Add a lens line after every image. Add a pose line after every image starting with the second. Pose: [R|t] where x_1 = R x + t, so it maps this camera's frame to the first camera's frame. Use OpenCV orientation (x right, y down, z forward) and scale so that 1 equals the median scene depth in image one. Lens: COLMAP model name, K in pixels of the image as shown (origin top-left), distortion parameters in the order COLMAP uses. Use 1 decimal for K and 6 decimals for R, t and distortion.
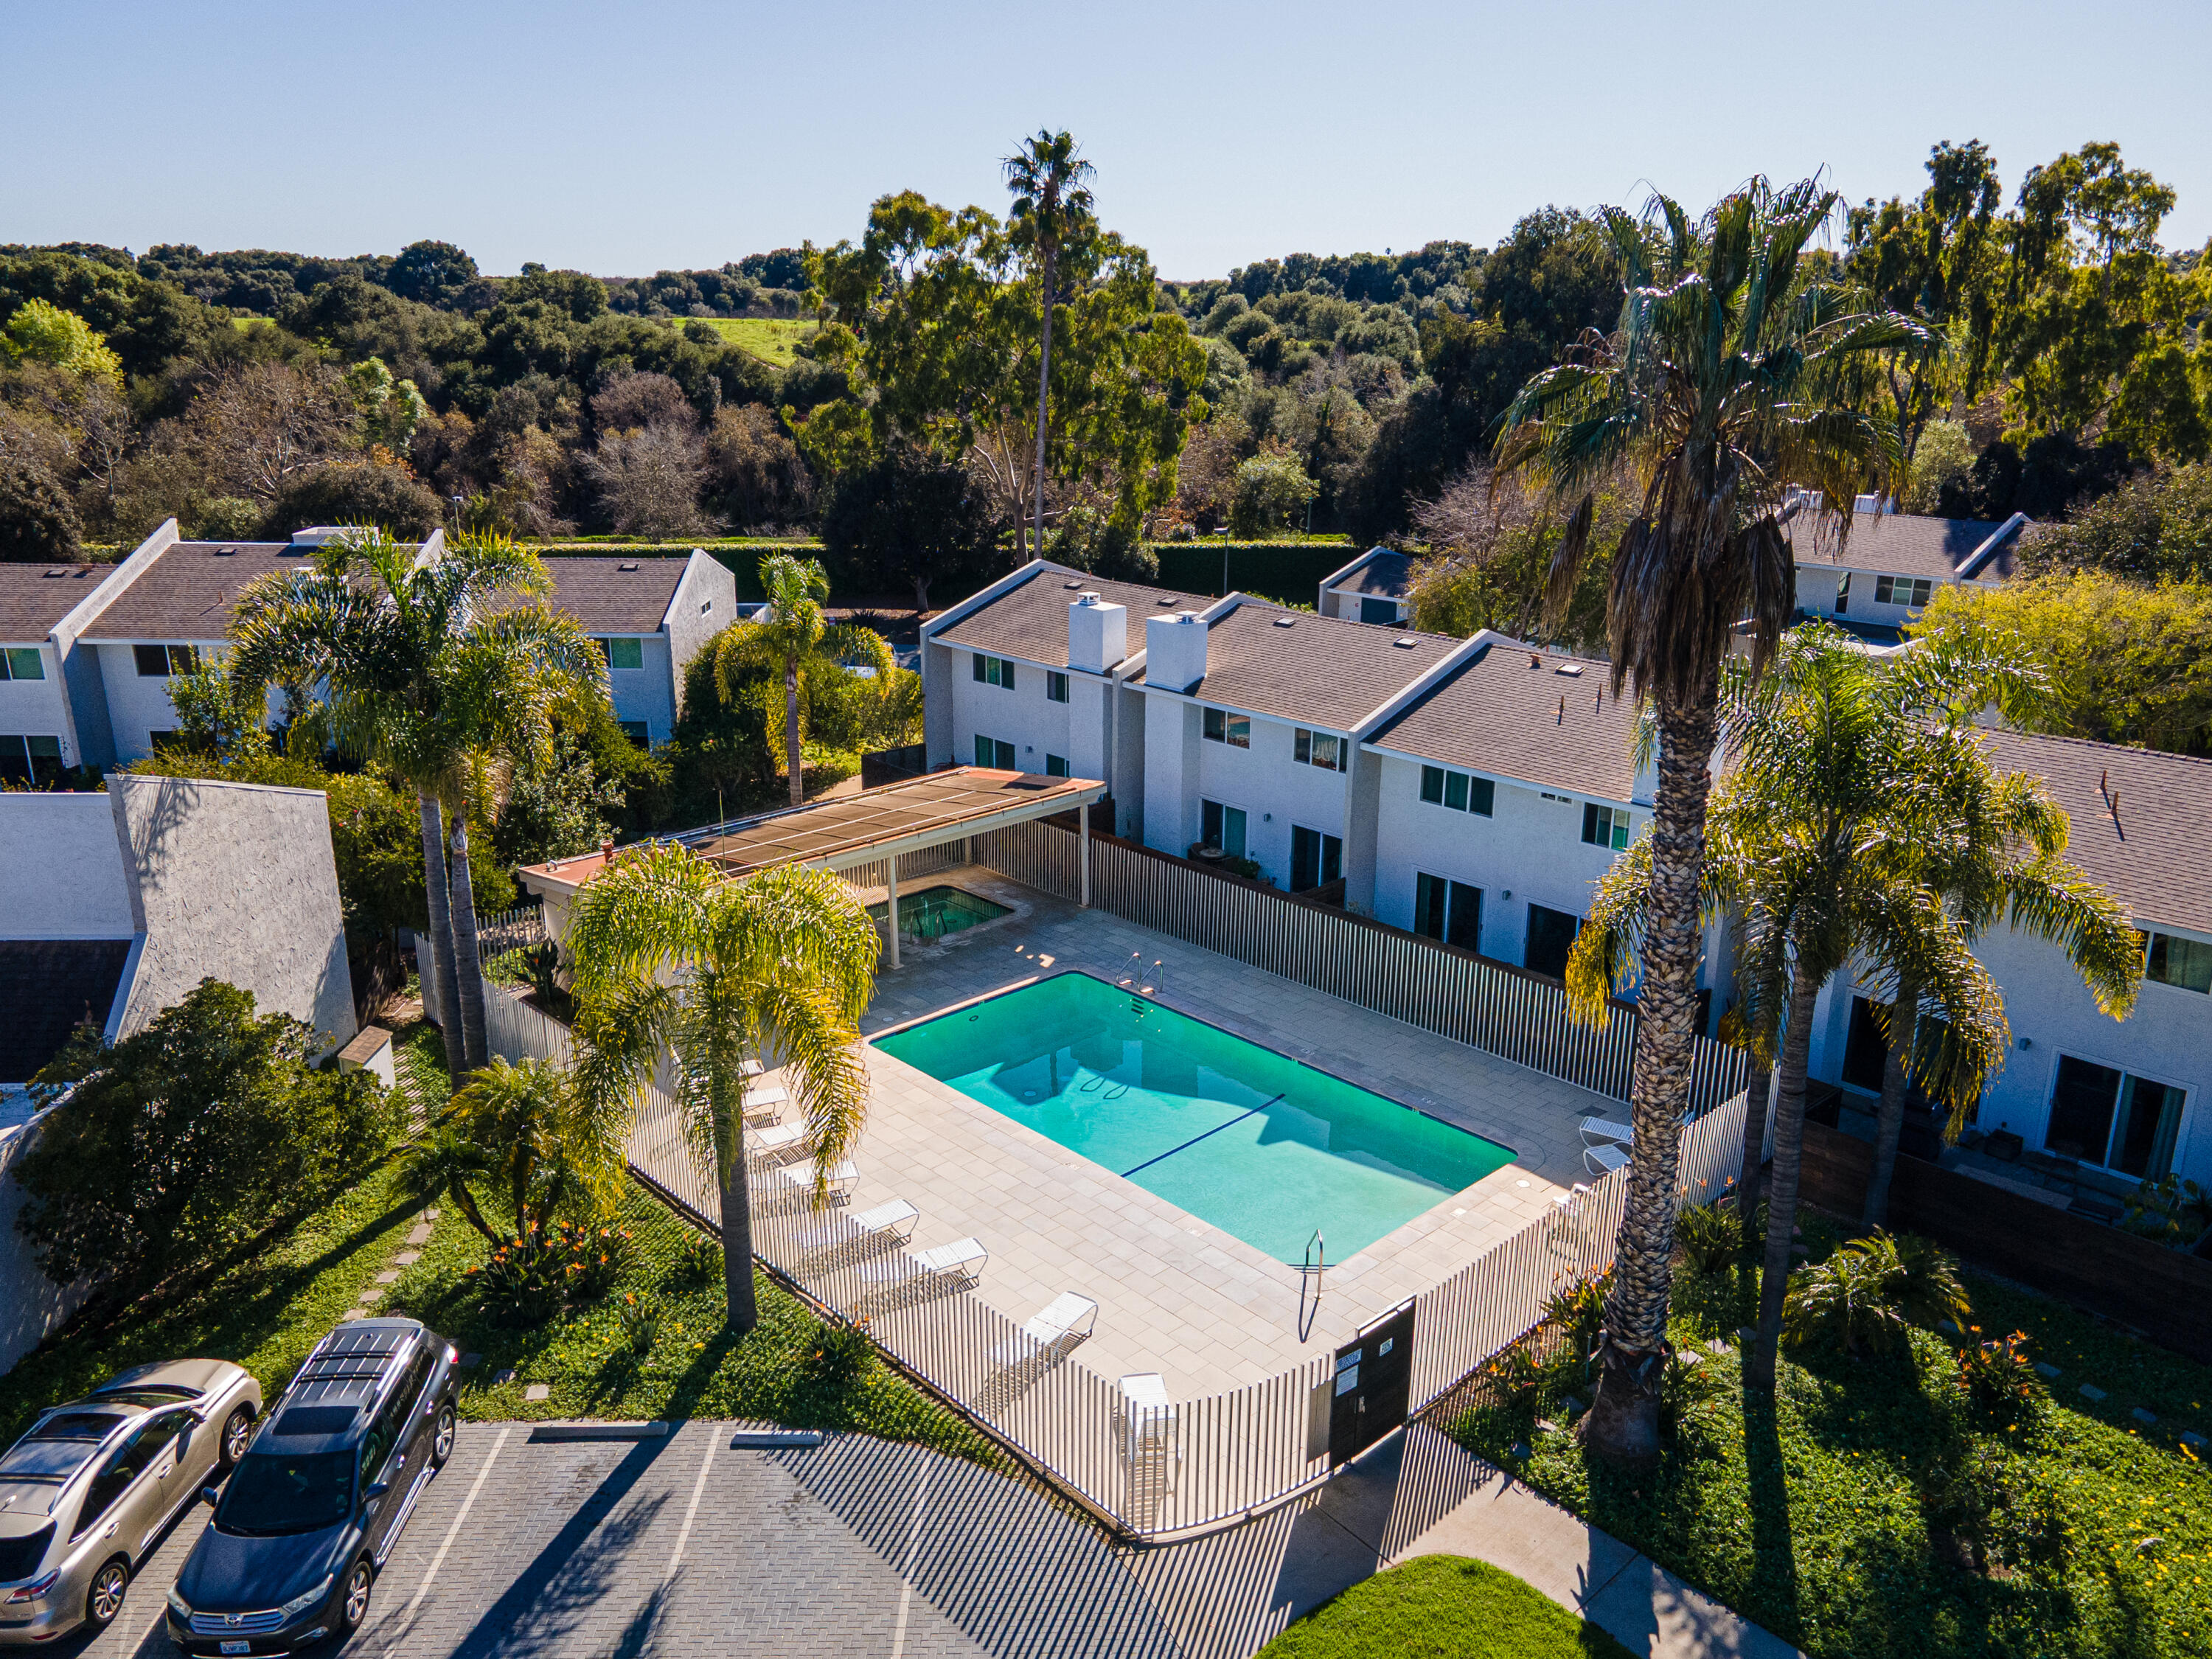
lens RADIAL K [[1584.2, 0, 1106.0], [0, 1584.2, 829.5], [0, 0, 1]] dist [0.078973, 0.000196]
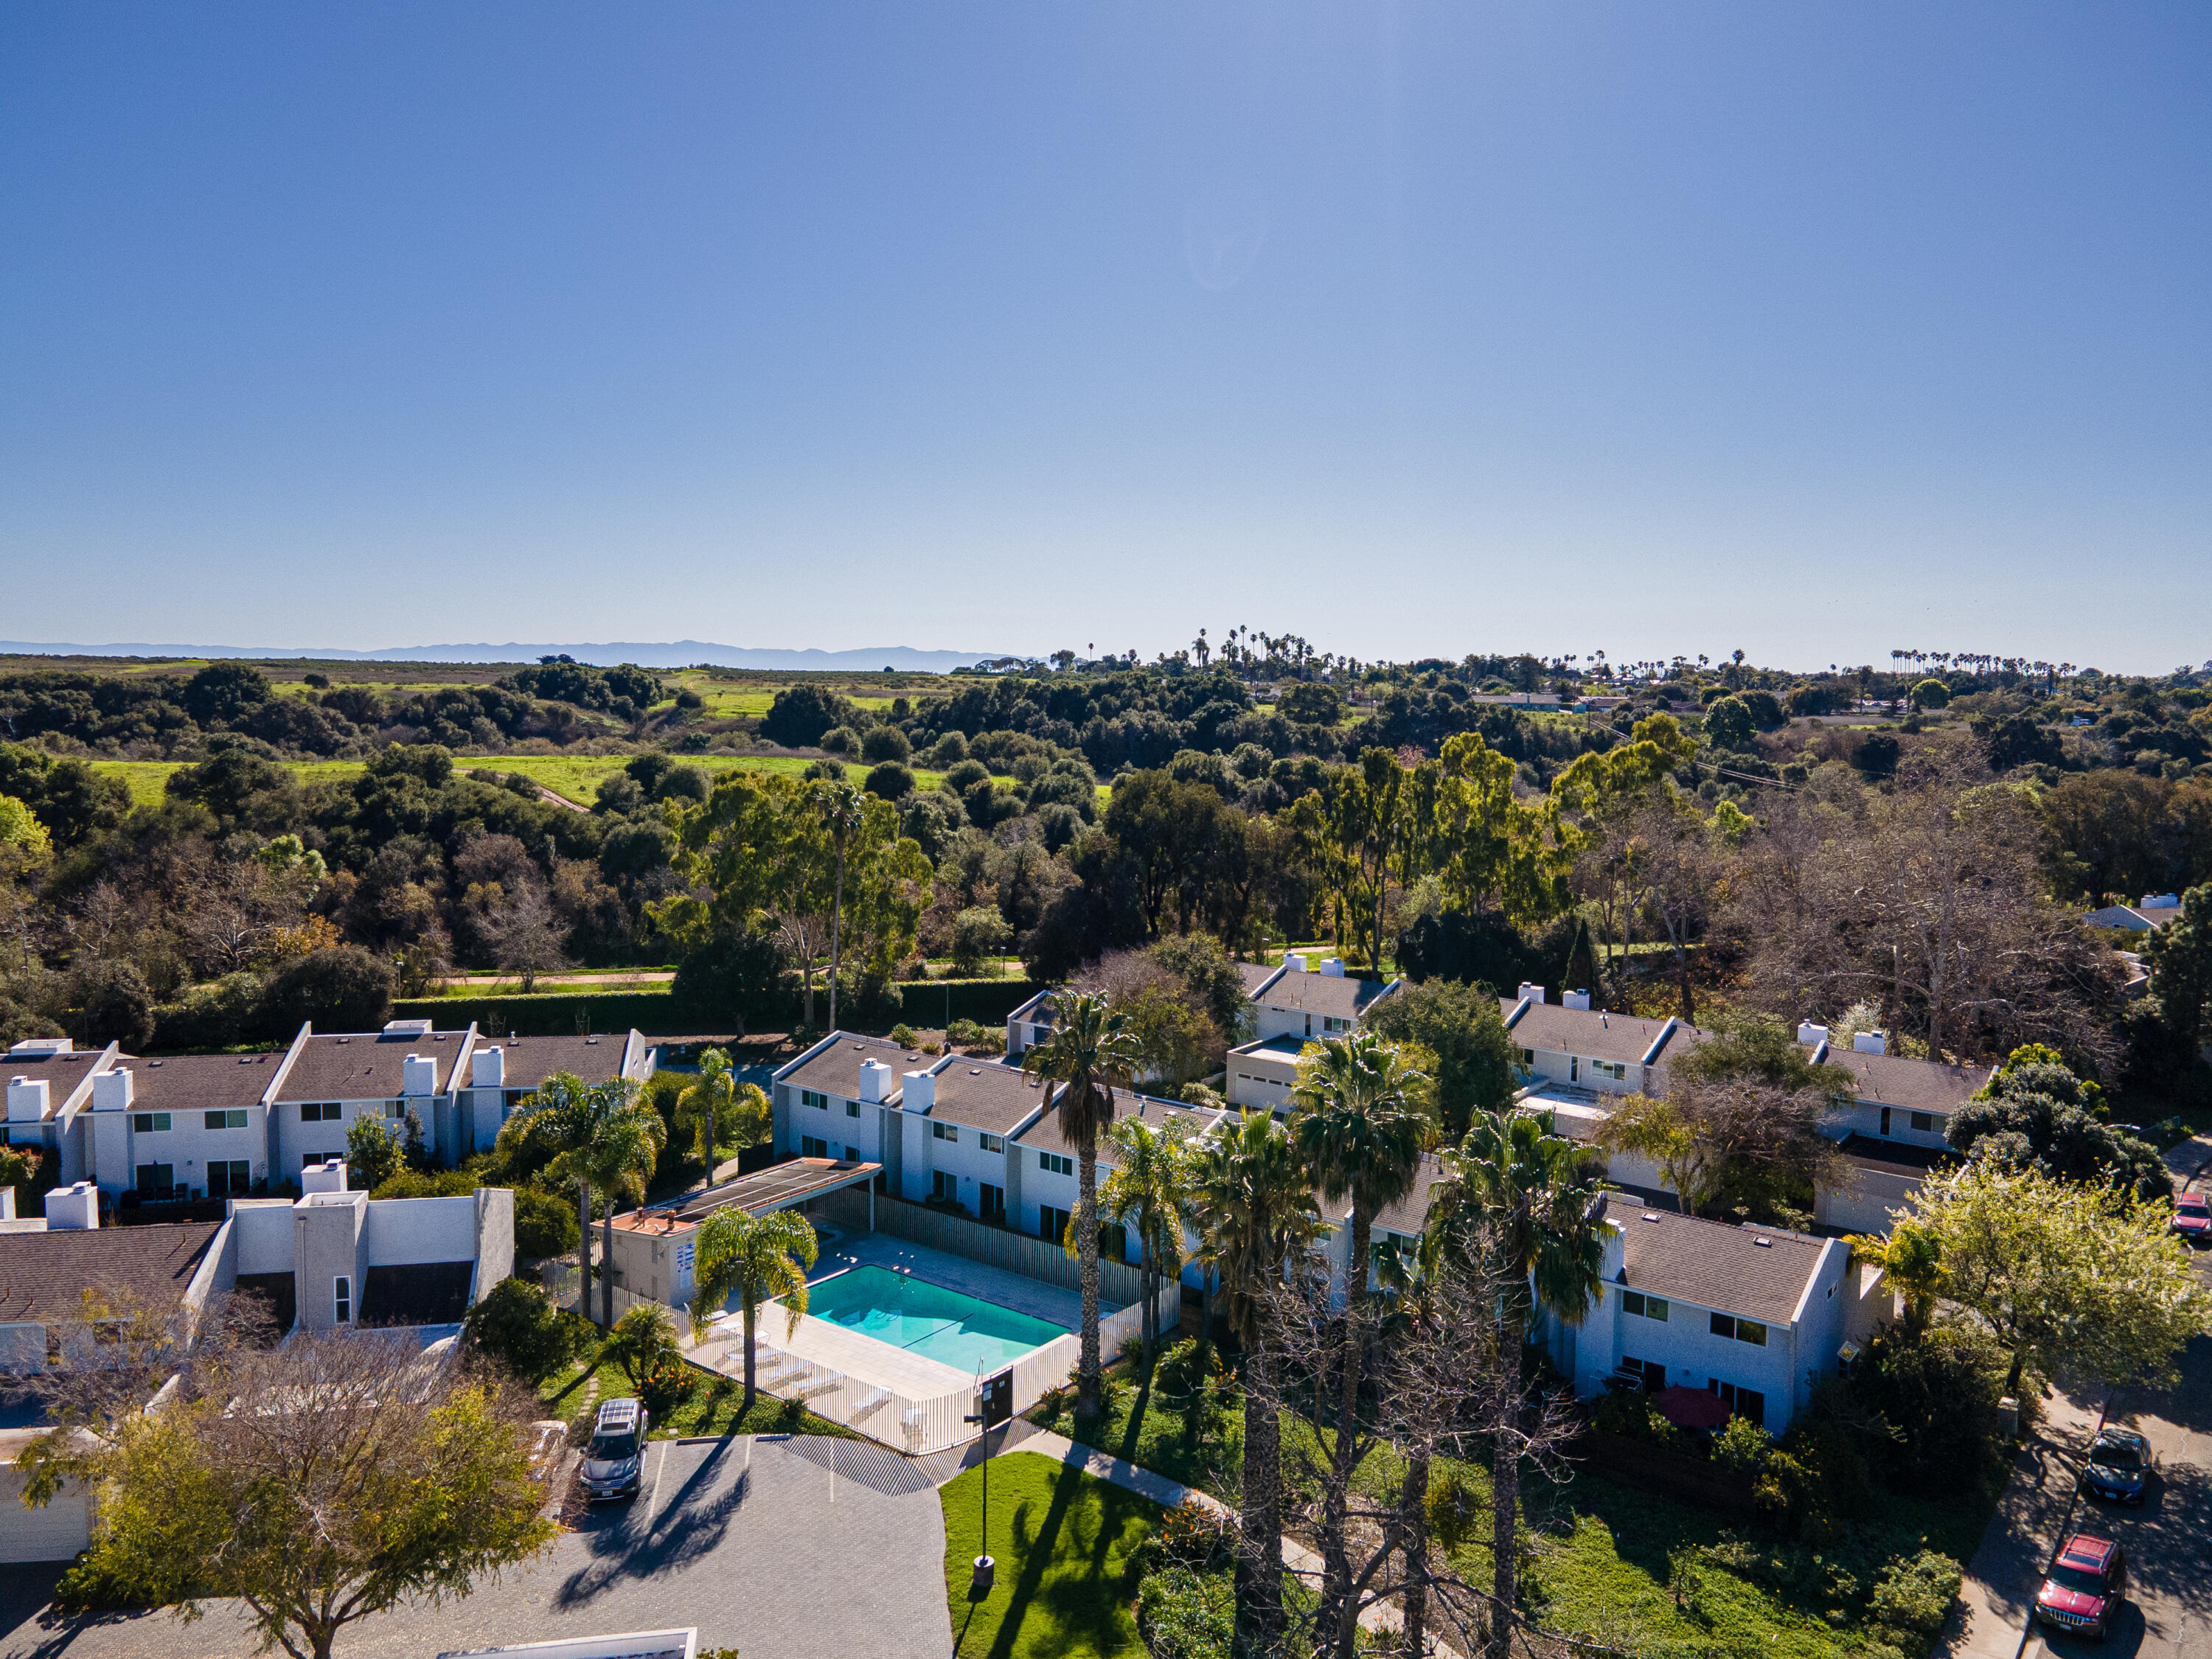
lens RADIAL K [[1557.6, 0, 1106.0], [0, 1557.6, 829.5], [0, 0, 1]] dist [0.001159, 0.061332]
pose [[0.985456, -0.003343, 0.169898, -0.044276], [0.039372, 0.977092, -0.209145, -0.017321], [-0.165307, 0.212792, 0.963012, -0.796142]]
